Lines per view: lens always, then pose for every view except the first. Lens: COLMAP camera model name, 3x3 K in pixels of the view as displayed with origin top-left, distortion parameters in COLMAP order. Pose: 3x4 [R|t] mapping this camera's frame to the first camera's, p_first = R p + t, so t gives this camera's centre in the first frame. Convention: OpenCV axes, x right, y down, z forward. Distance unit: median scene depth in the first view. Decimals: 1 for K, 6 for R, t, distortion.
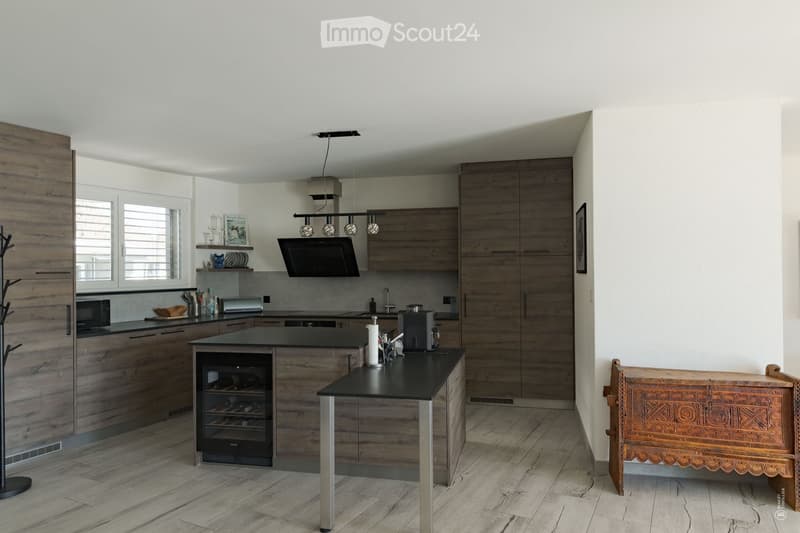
lens RADIAL K [[537.1, 0, 402.0], [0, 537.1, 266.3], [0, 0, 1]] dist [0.008619, 0.005957]
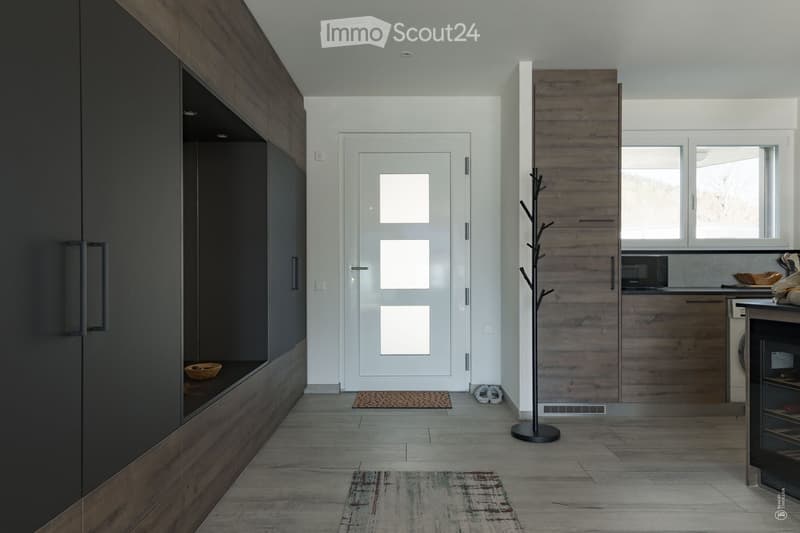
lens RADIAL K [[537.1, 0, 399.2], [0, 537.1, 264.8], [0, 0, 1]] dist [0.008619, 0.005957]
pose [[0.468822, 0.010132, -0.883235, 0.009788], [0.000409, 0.999932, 0.011687, 0.074862], [0.883293, -0.005841, 0.468785, 0.262069]]
